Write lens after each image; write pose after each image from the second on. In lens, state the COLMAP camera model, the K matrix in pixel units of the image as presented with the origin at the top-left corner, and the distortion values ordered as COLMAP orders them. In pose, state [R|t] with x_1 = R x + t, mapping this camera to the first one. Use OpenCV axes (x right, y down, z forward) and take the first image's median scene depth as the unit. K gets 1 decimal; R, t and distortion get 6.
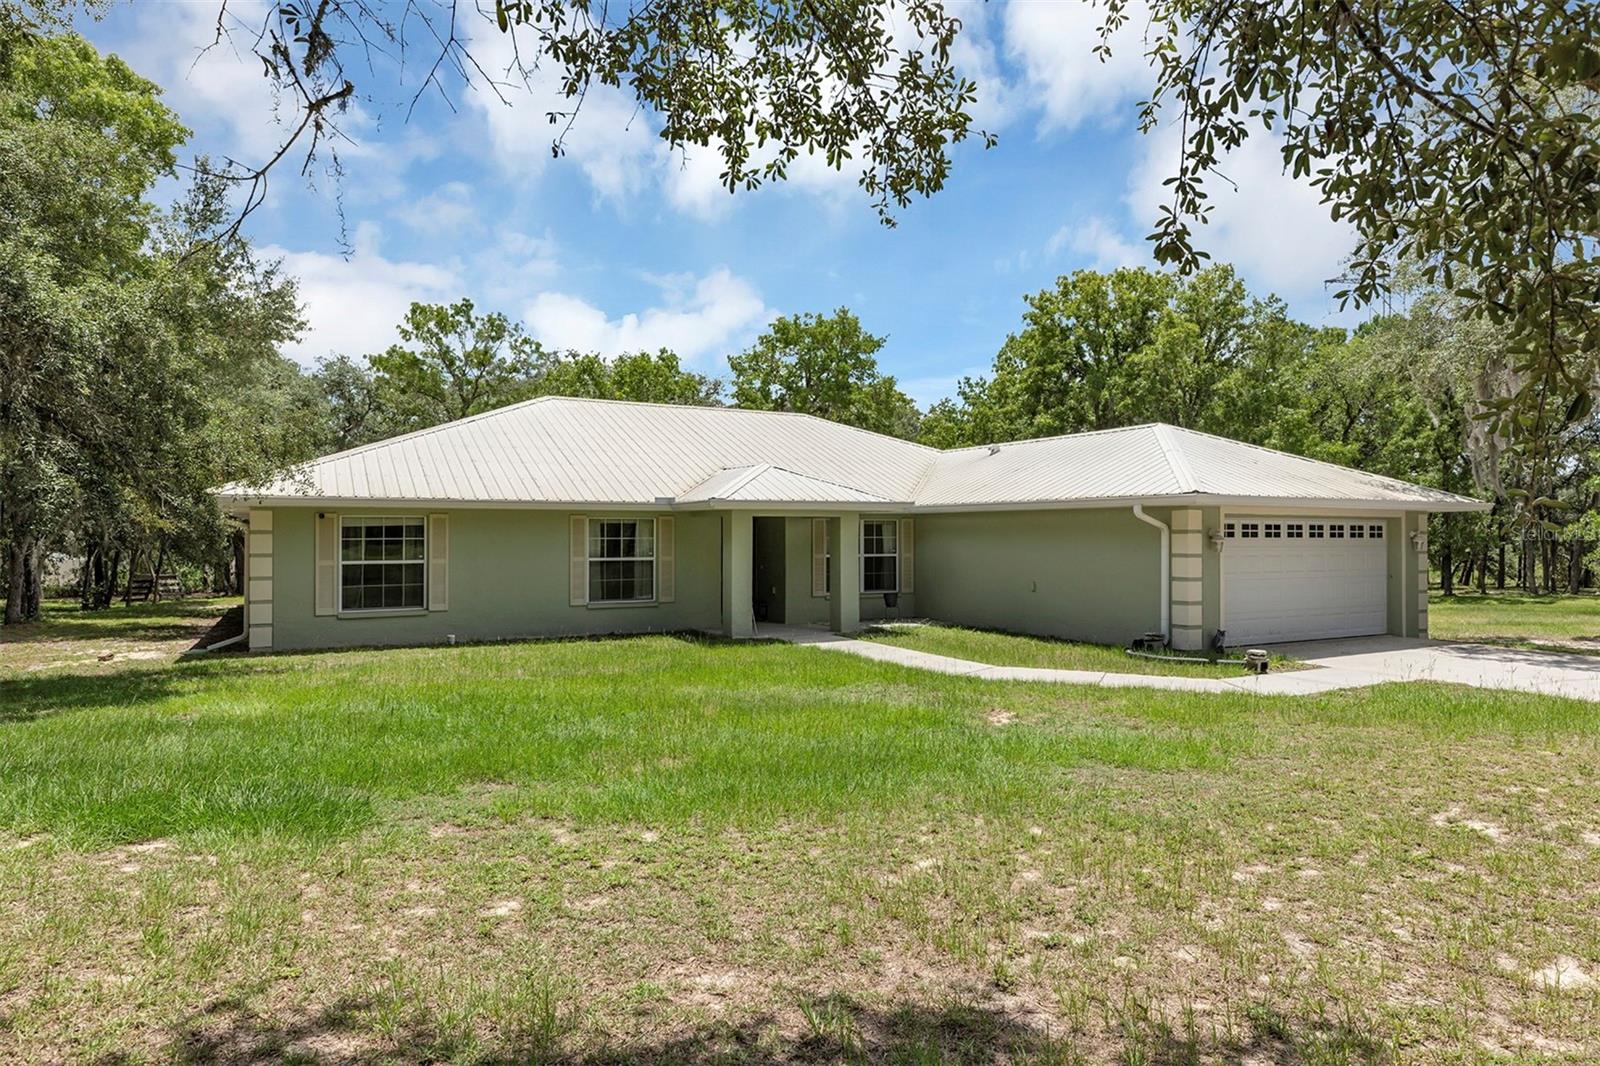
lens RADIAL K [[966.7, 0, 800.0], [0, 966.7, 533.5], [0, 0, 1]] dist [0.000261, -0.000041]
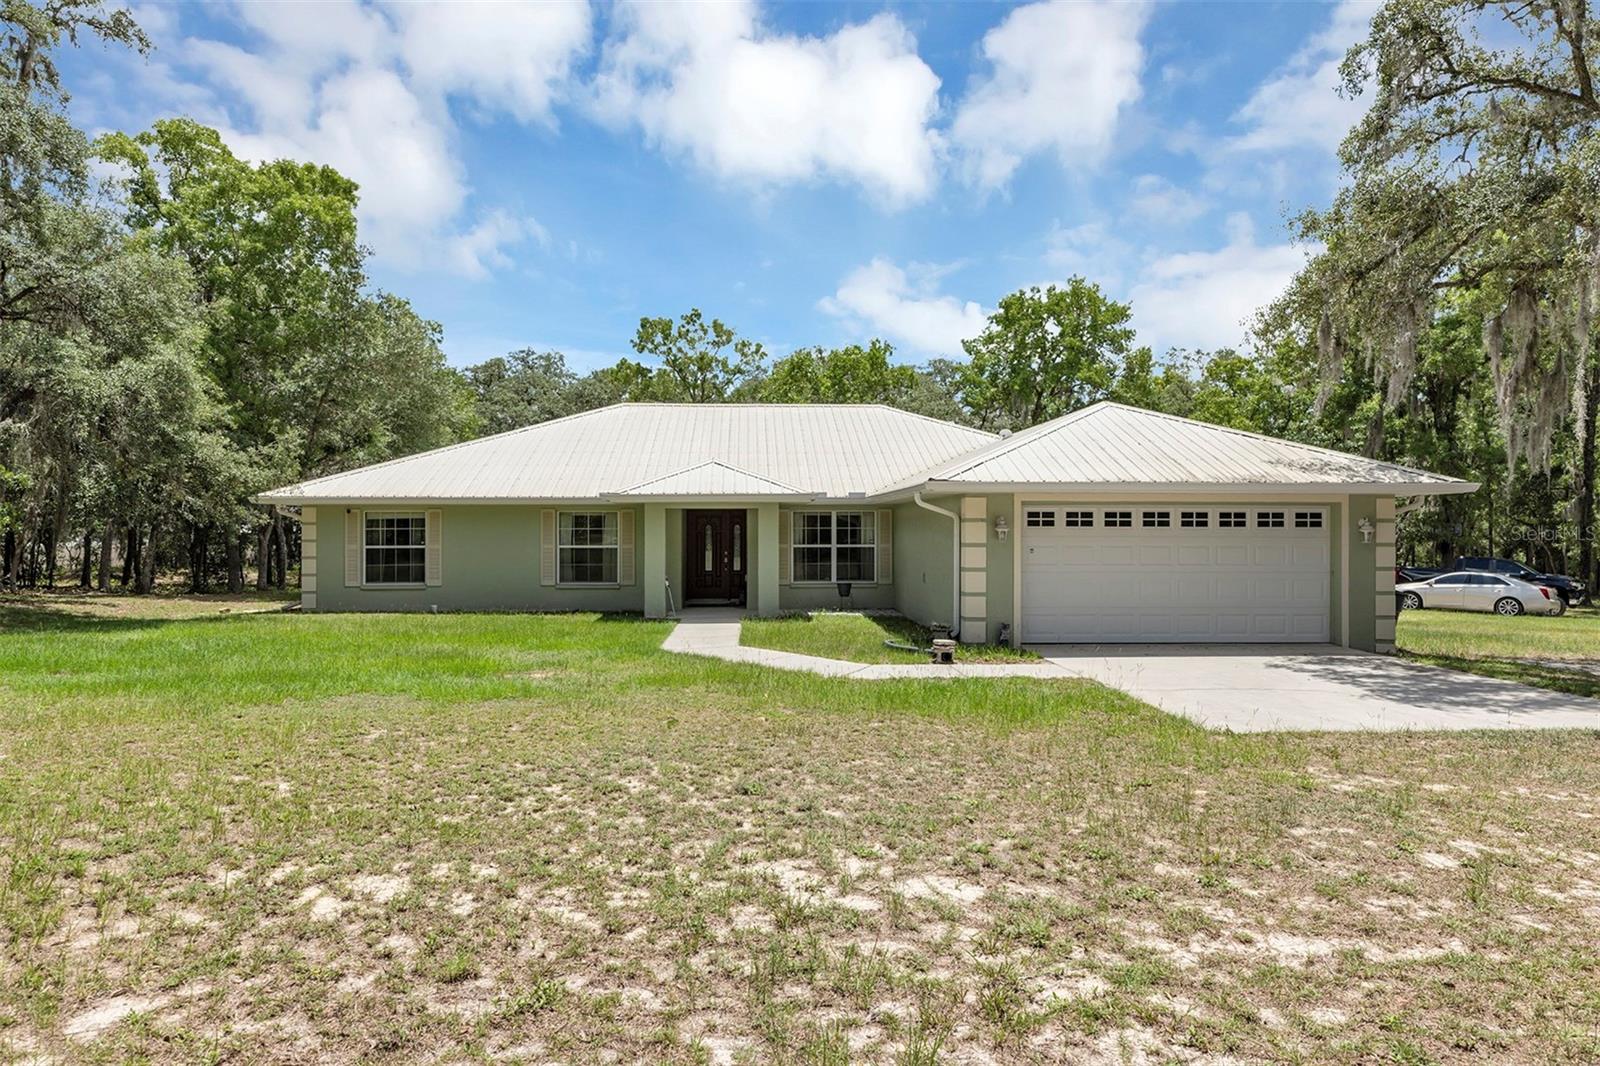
lens RADIAL K [[1055.4, 0, 800.2], [0, 1055.4, 532.6], [0, 0, 1]] dist [0.004317, 0.001089]
pose [[0.896215, 0.000854, -0.443620, 0.667316], [0.001911, 0.999981, 0.005785, 0.003548], [0.443616, -0.006032, 0.896197, -0.024961]]
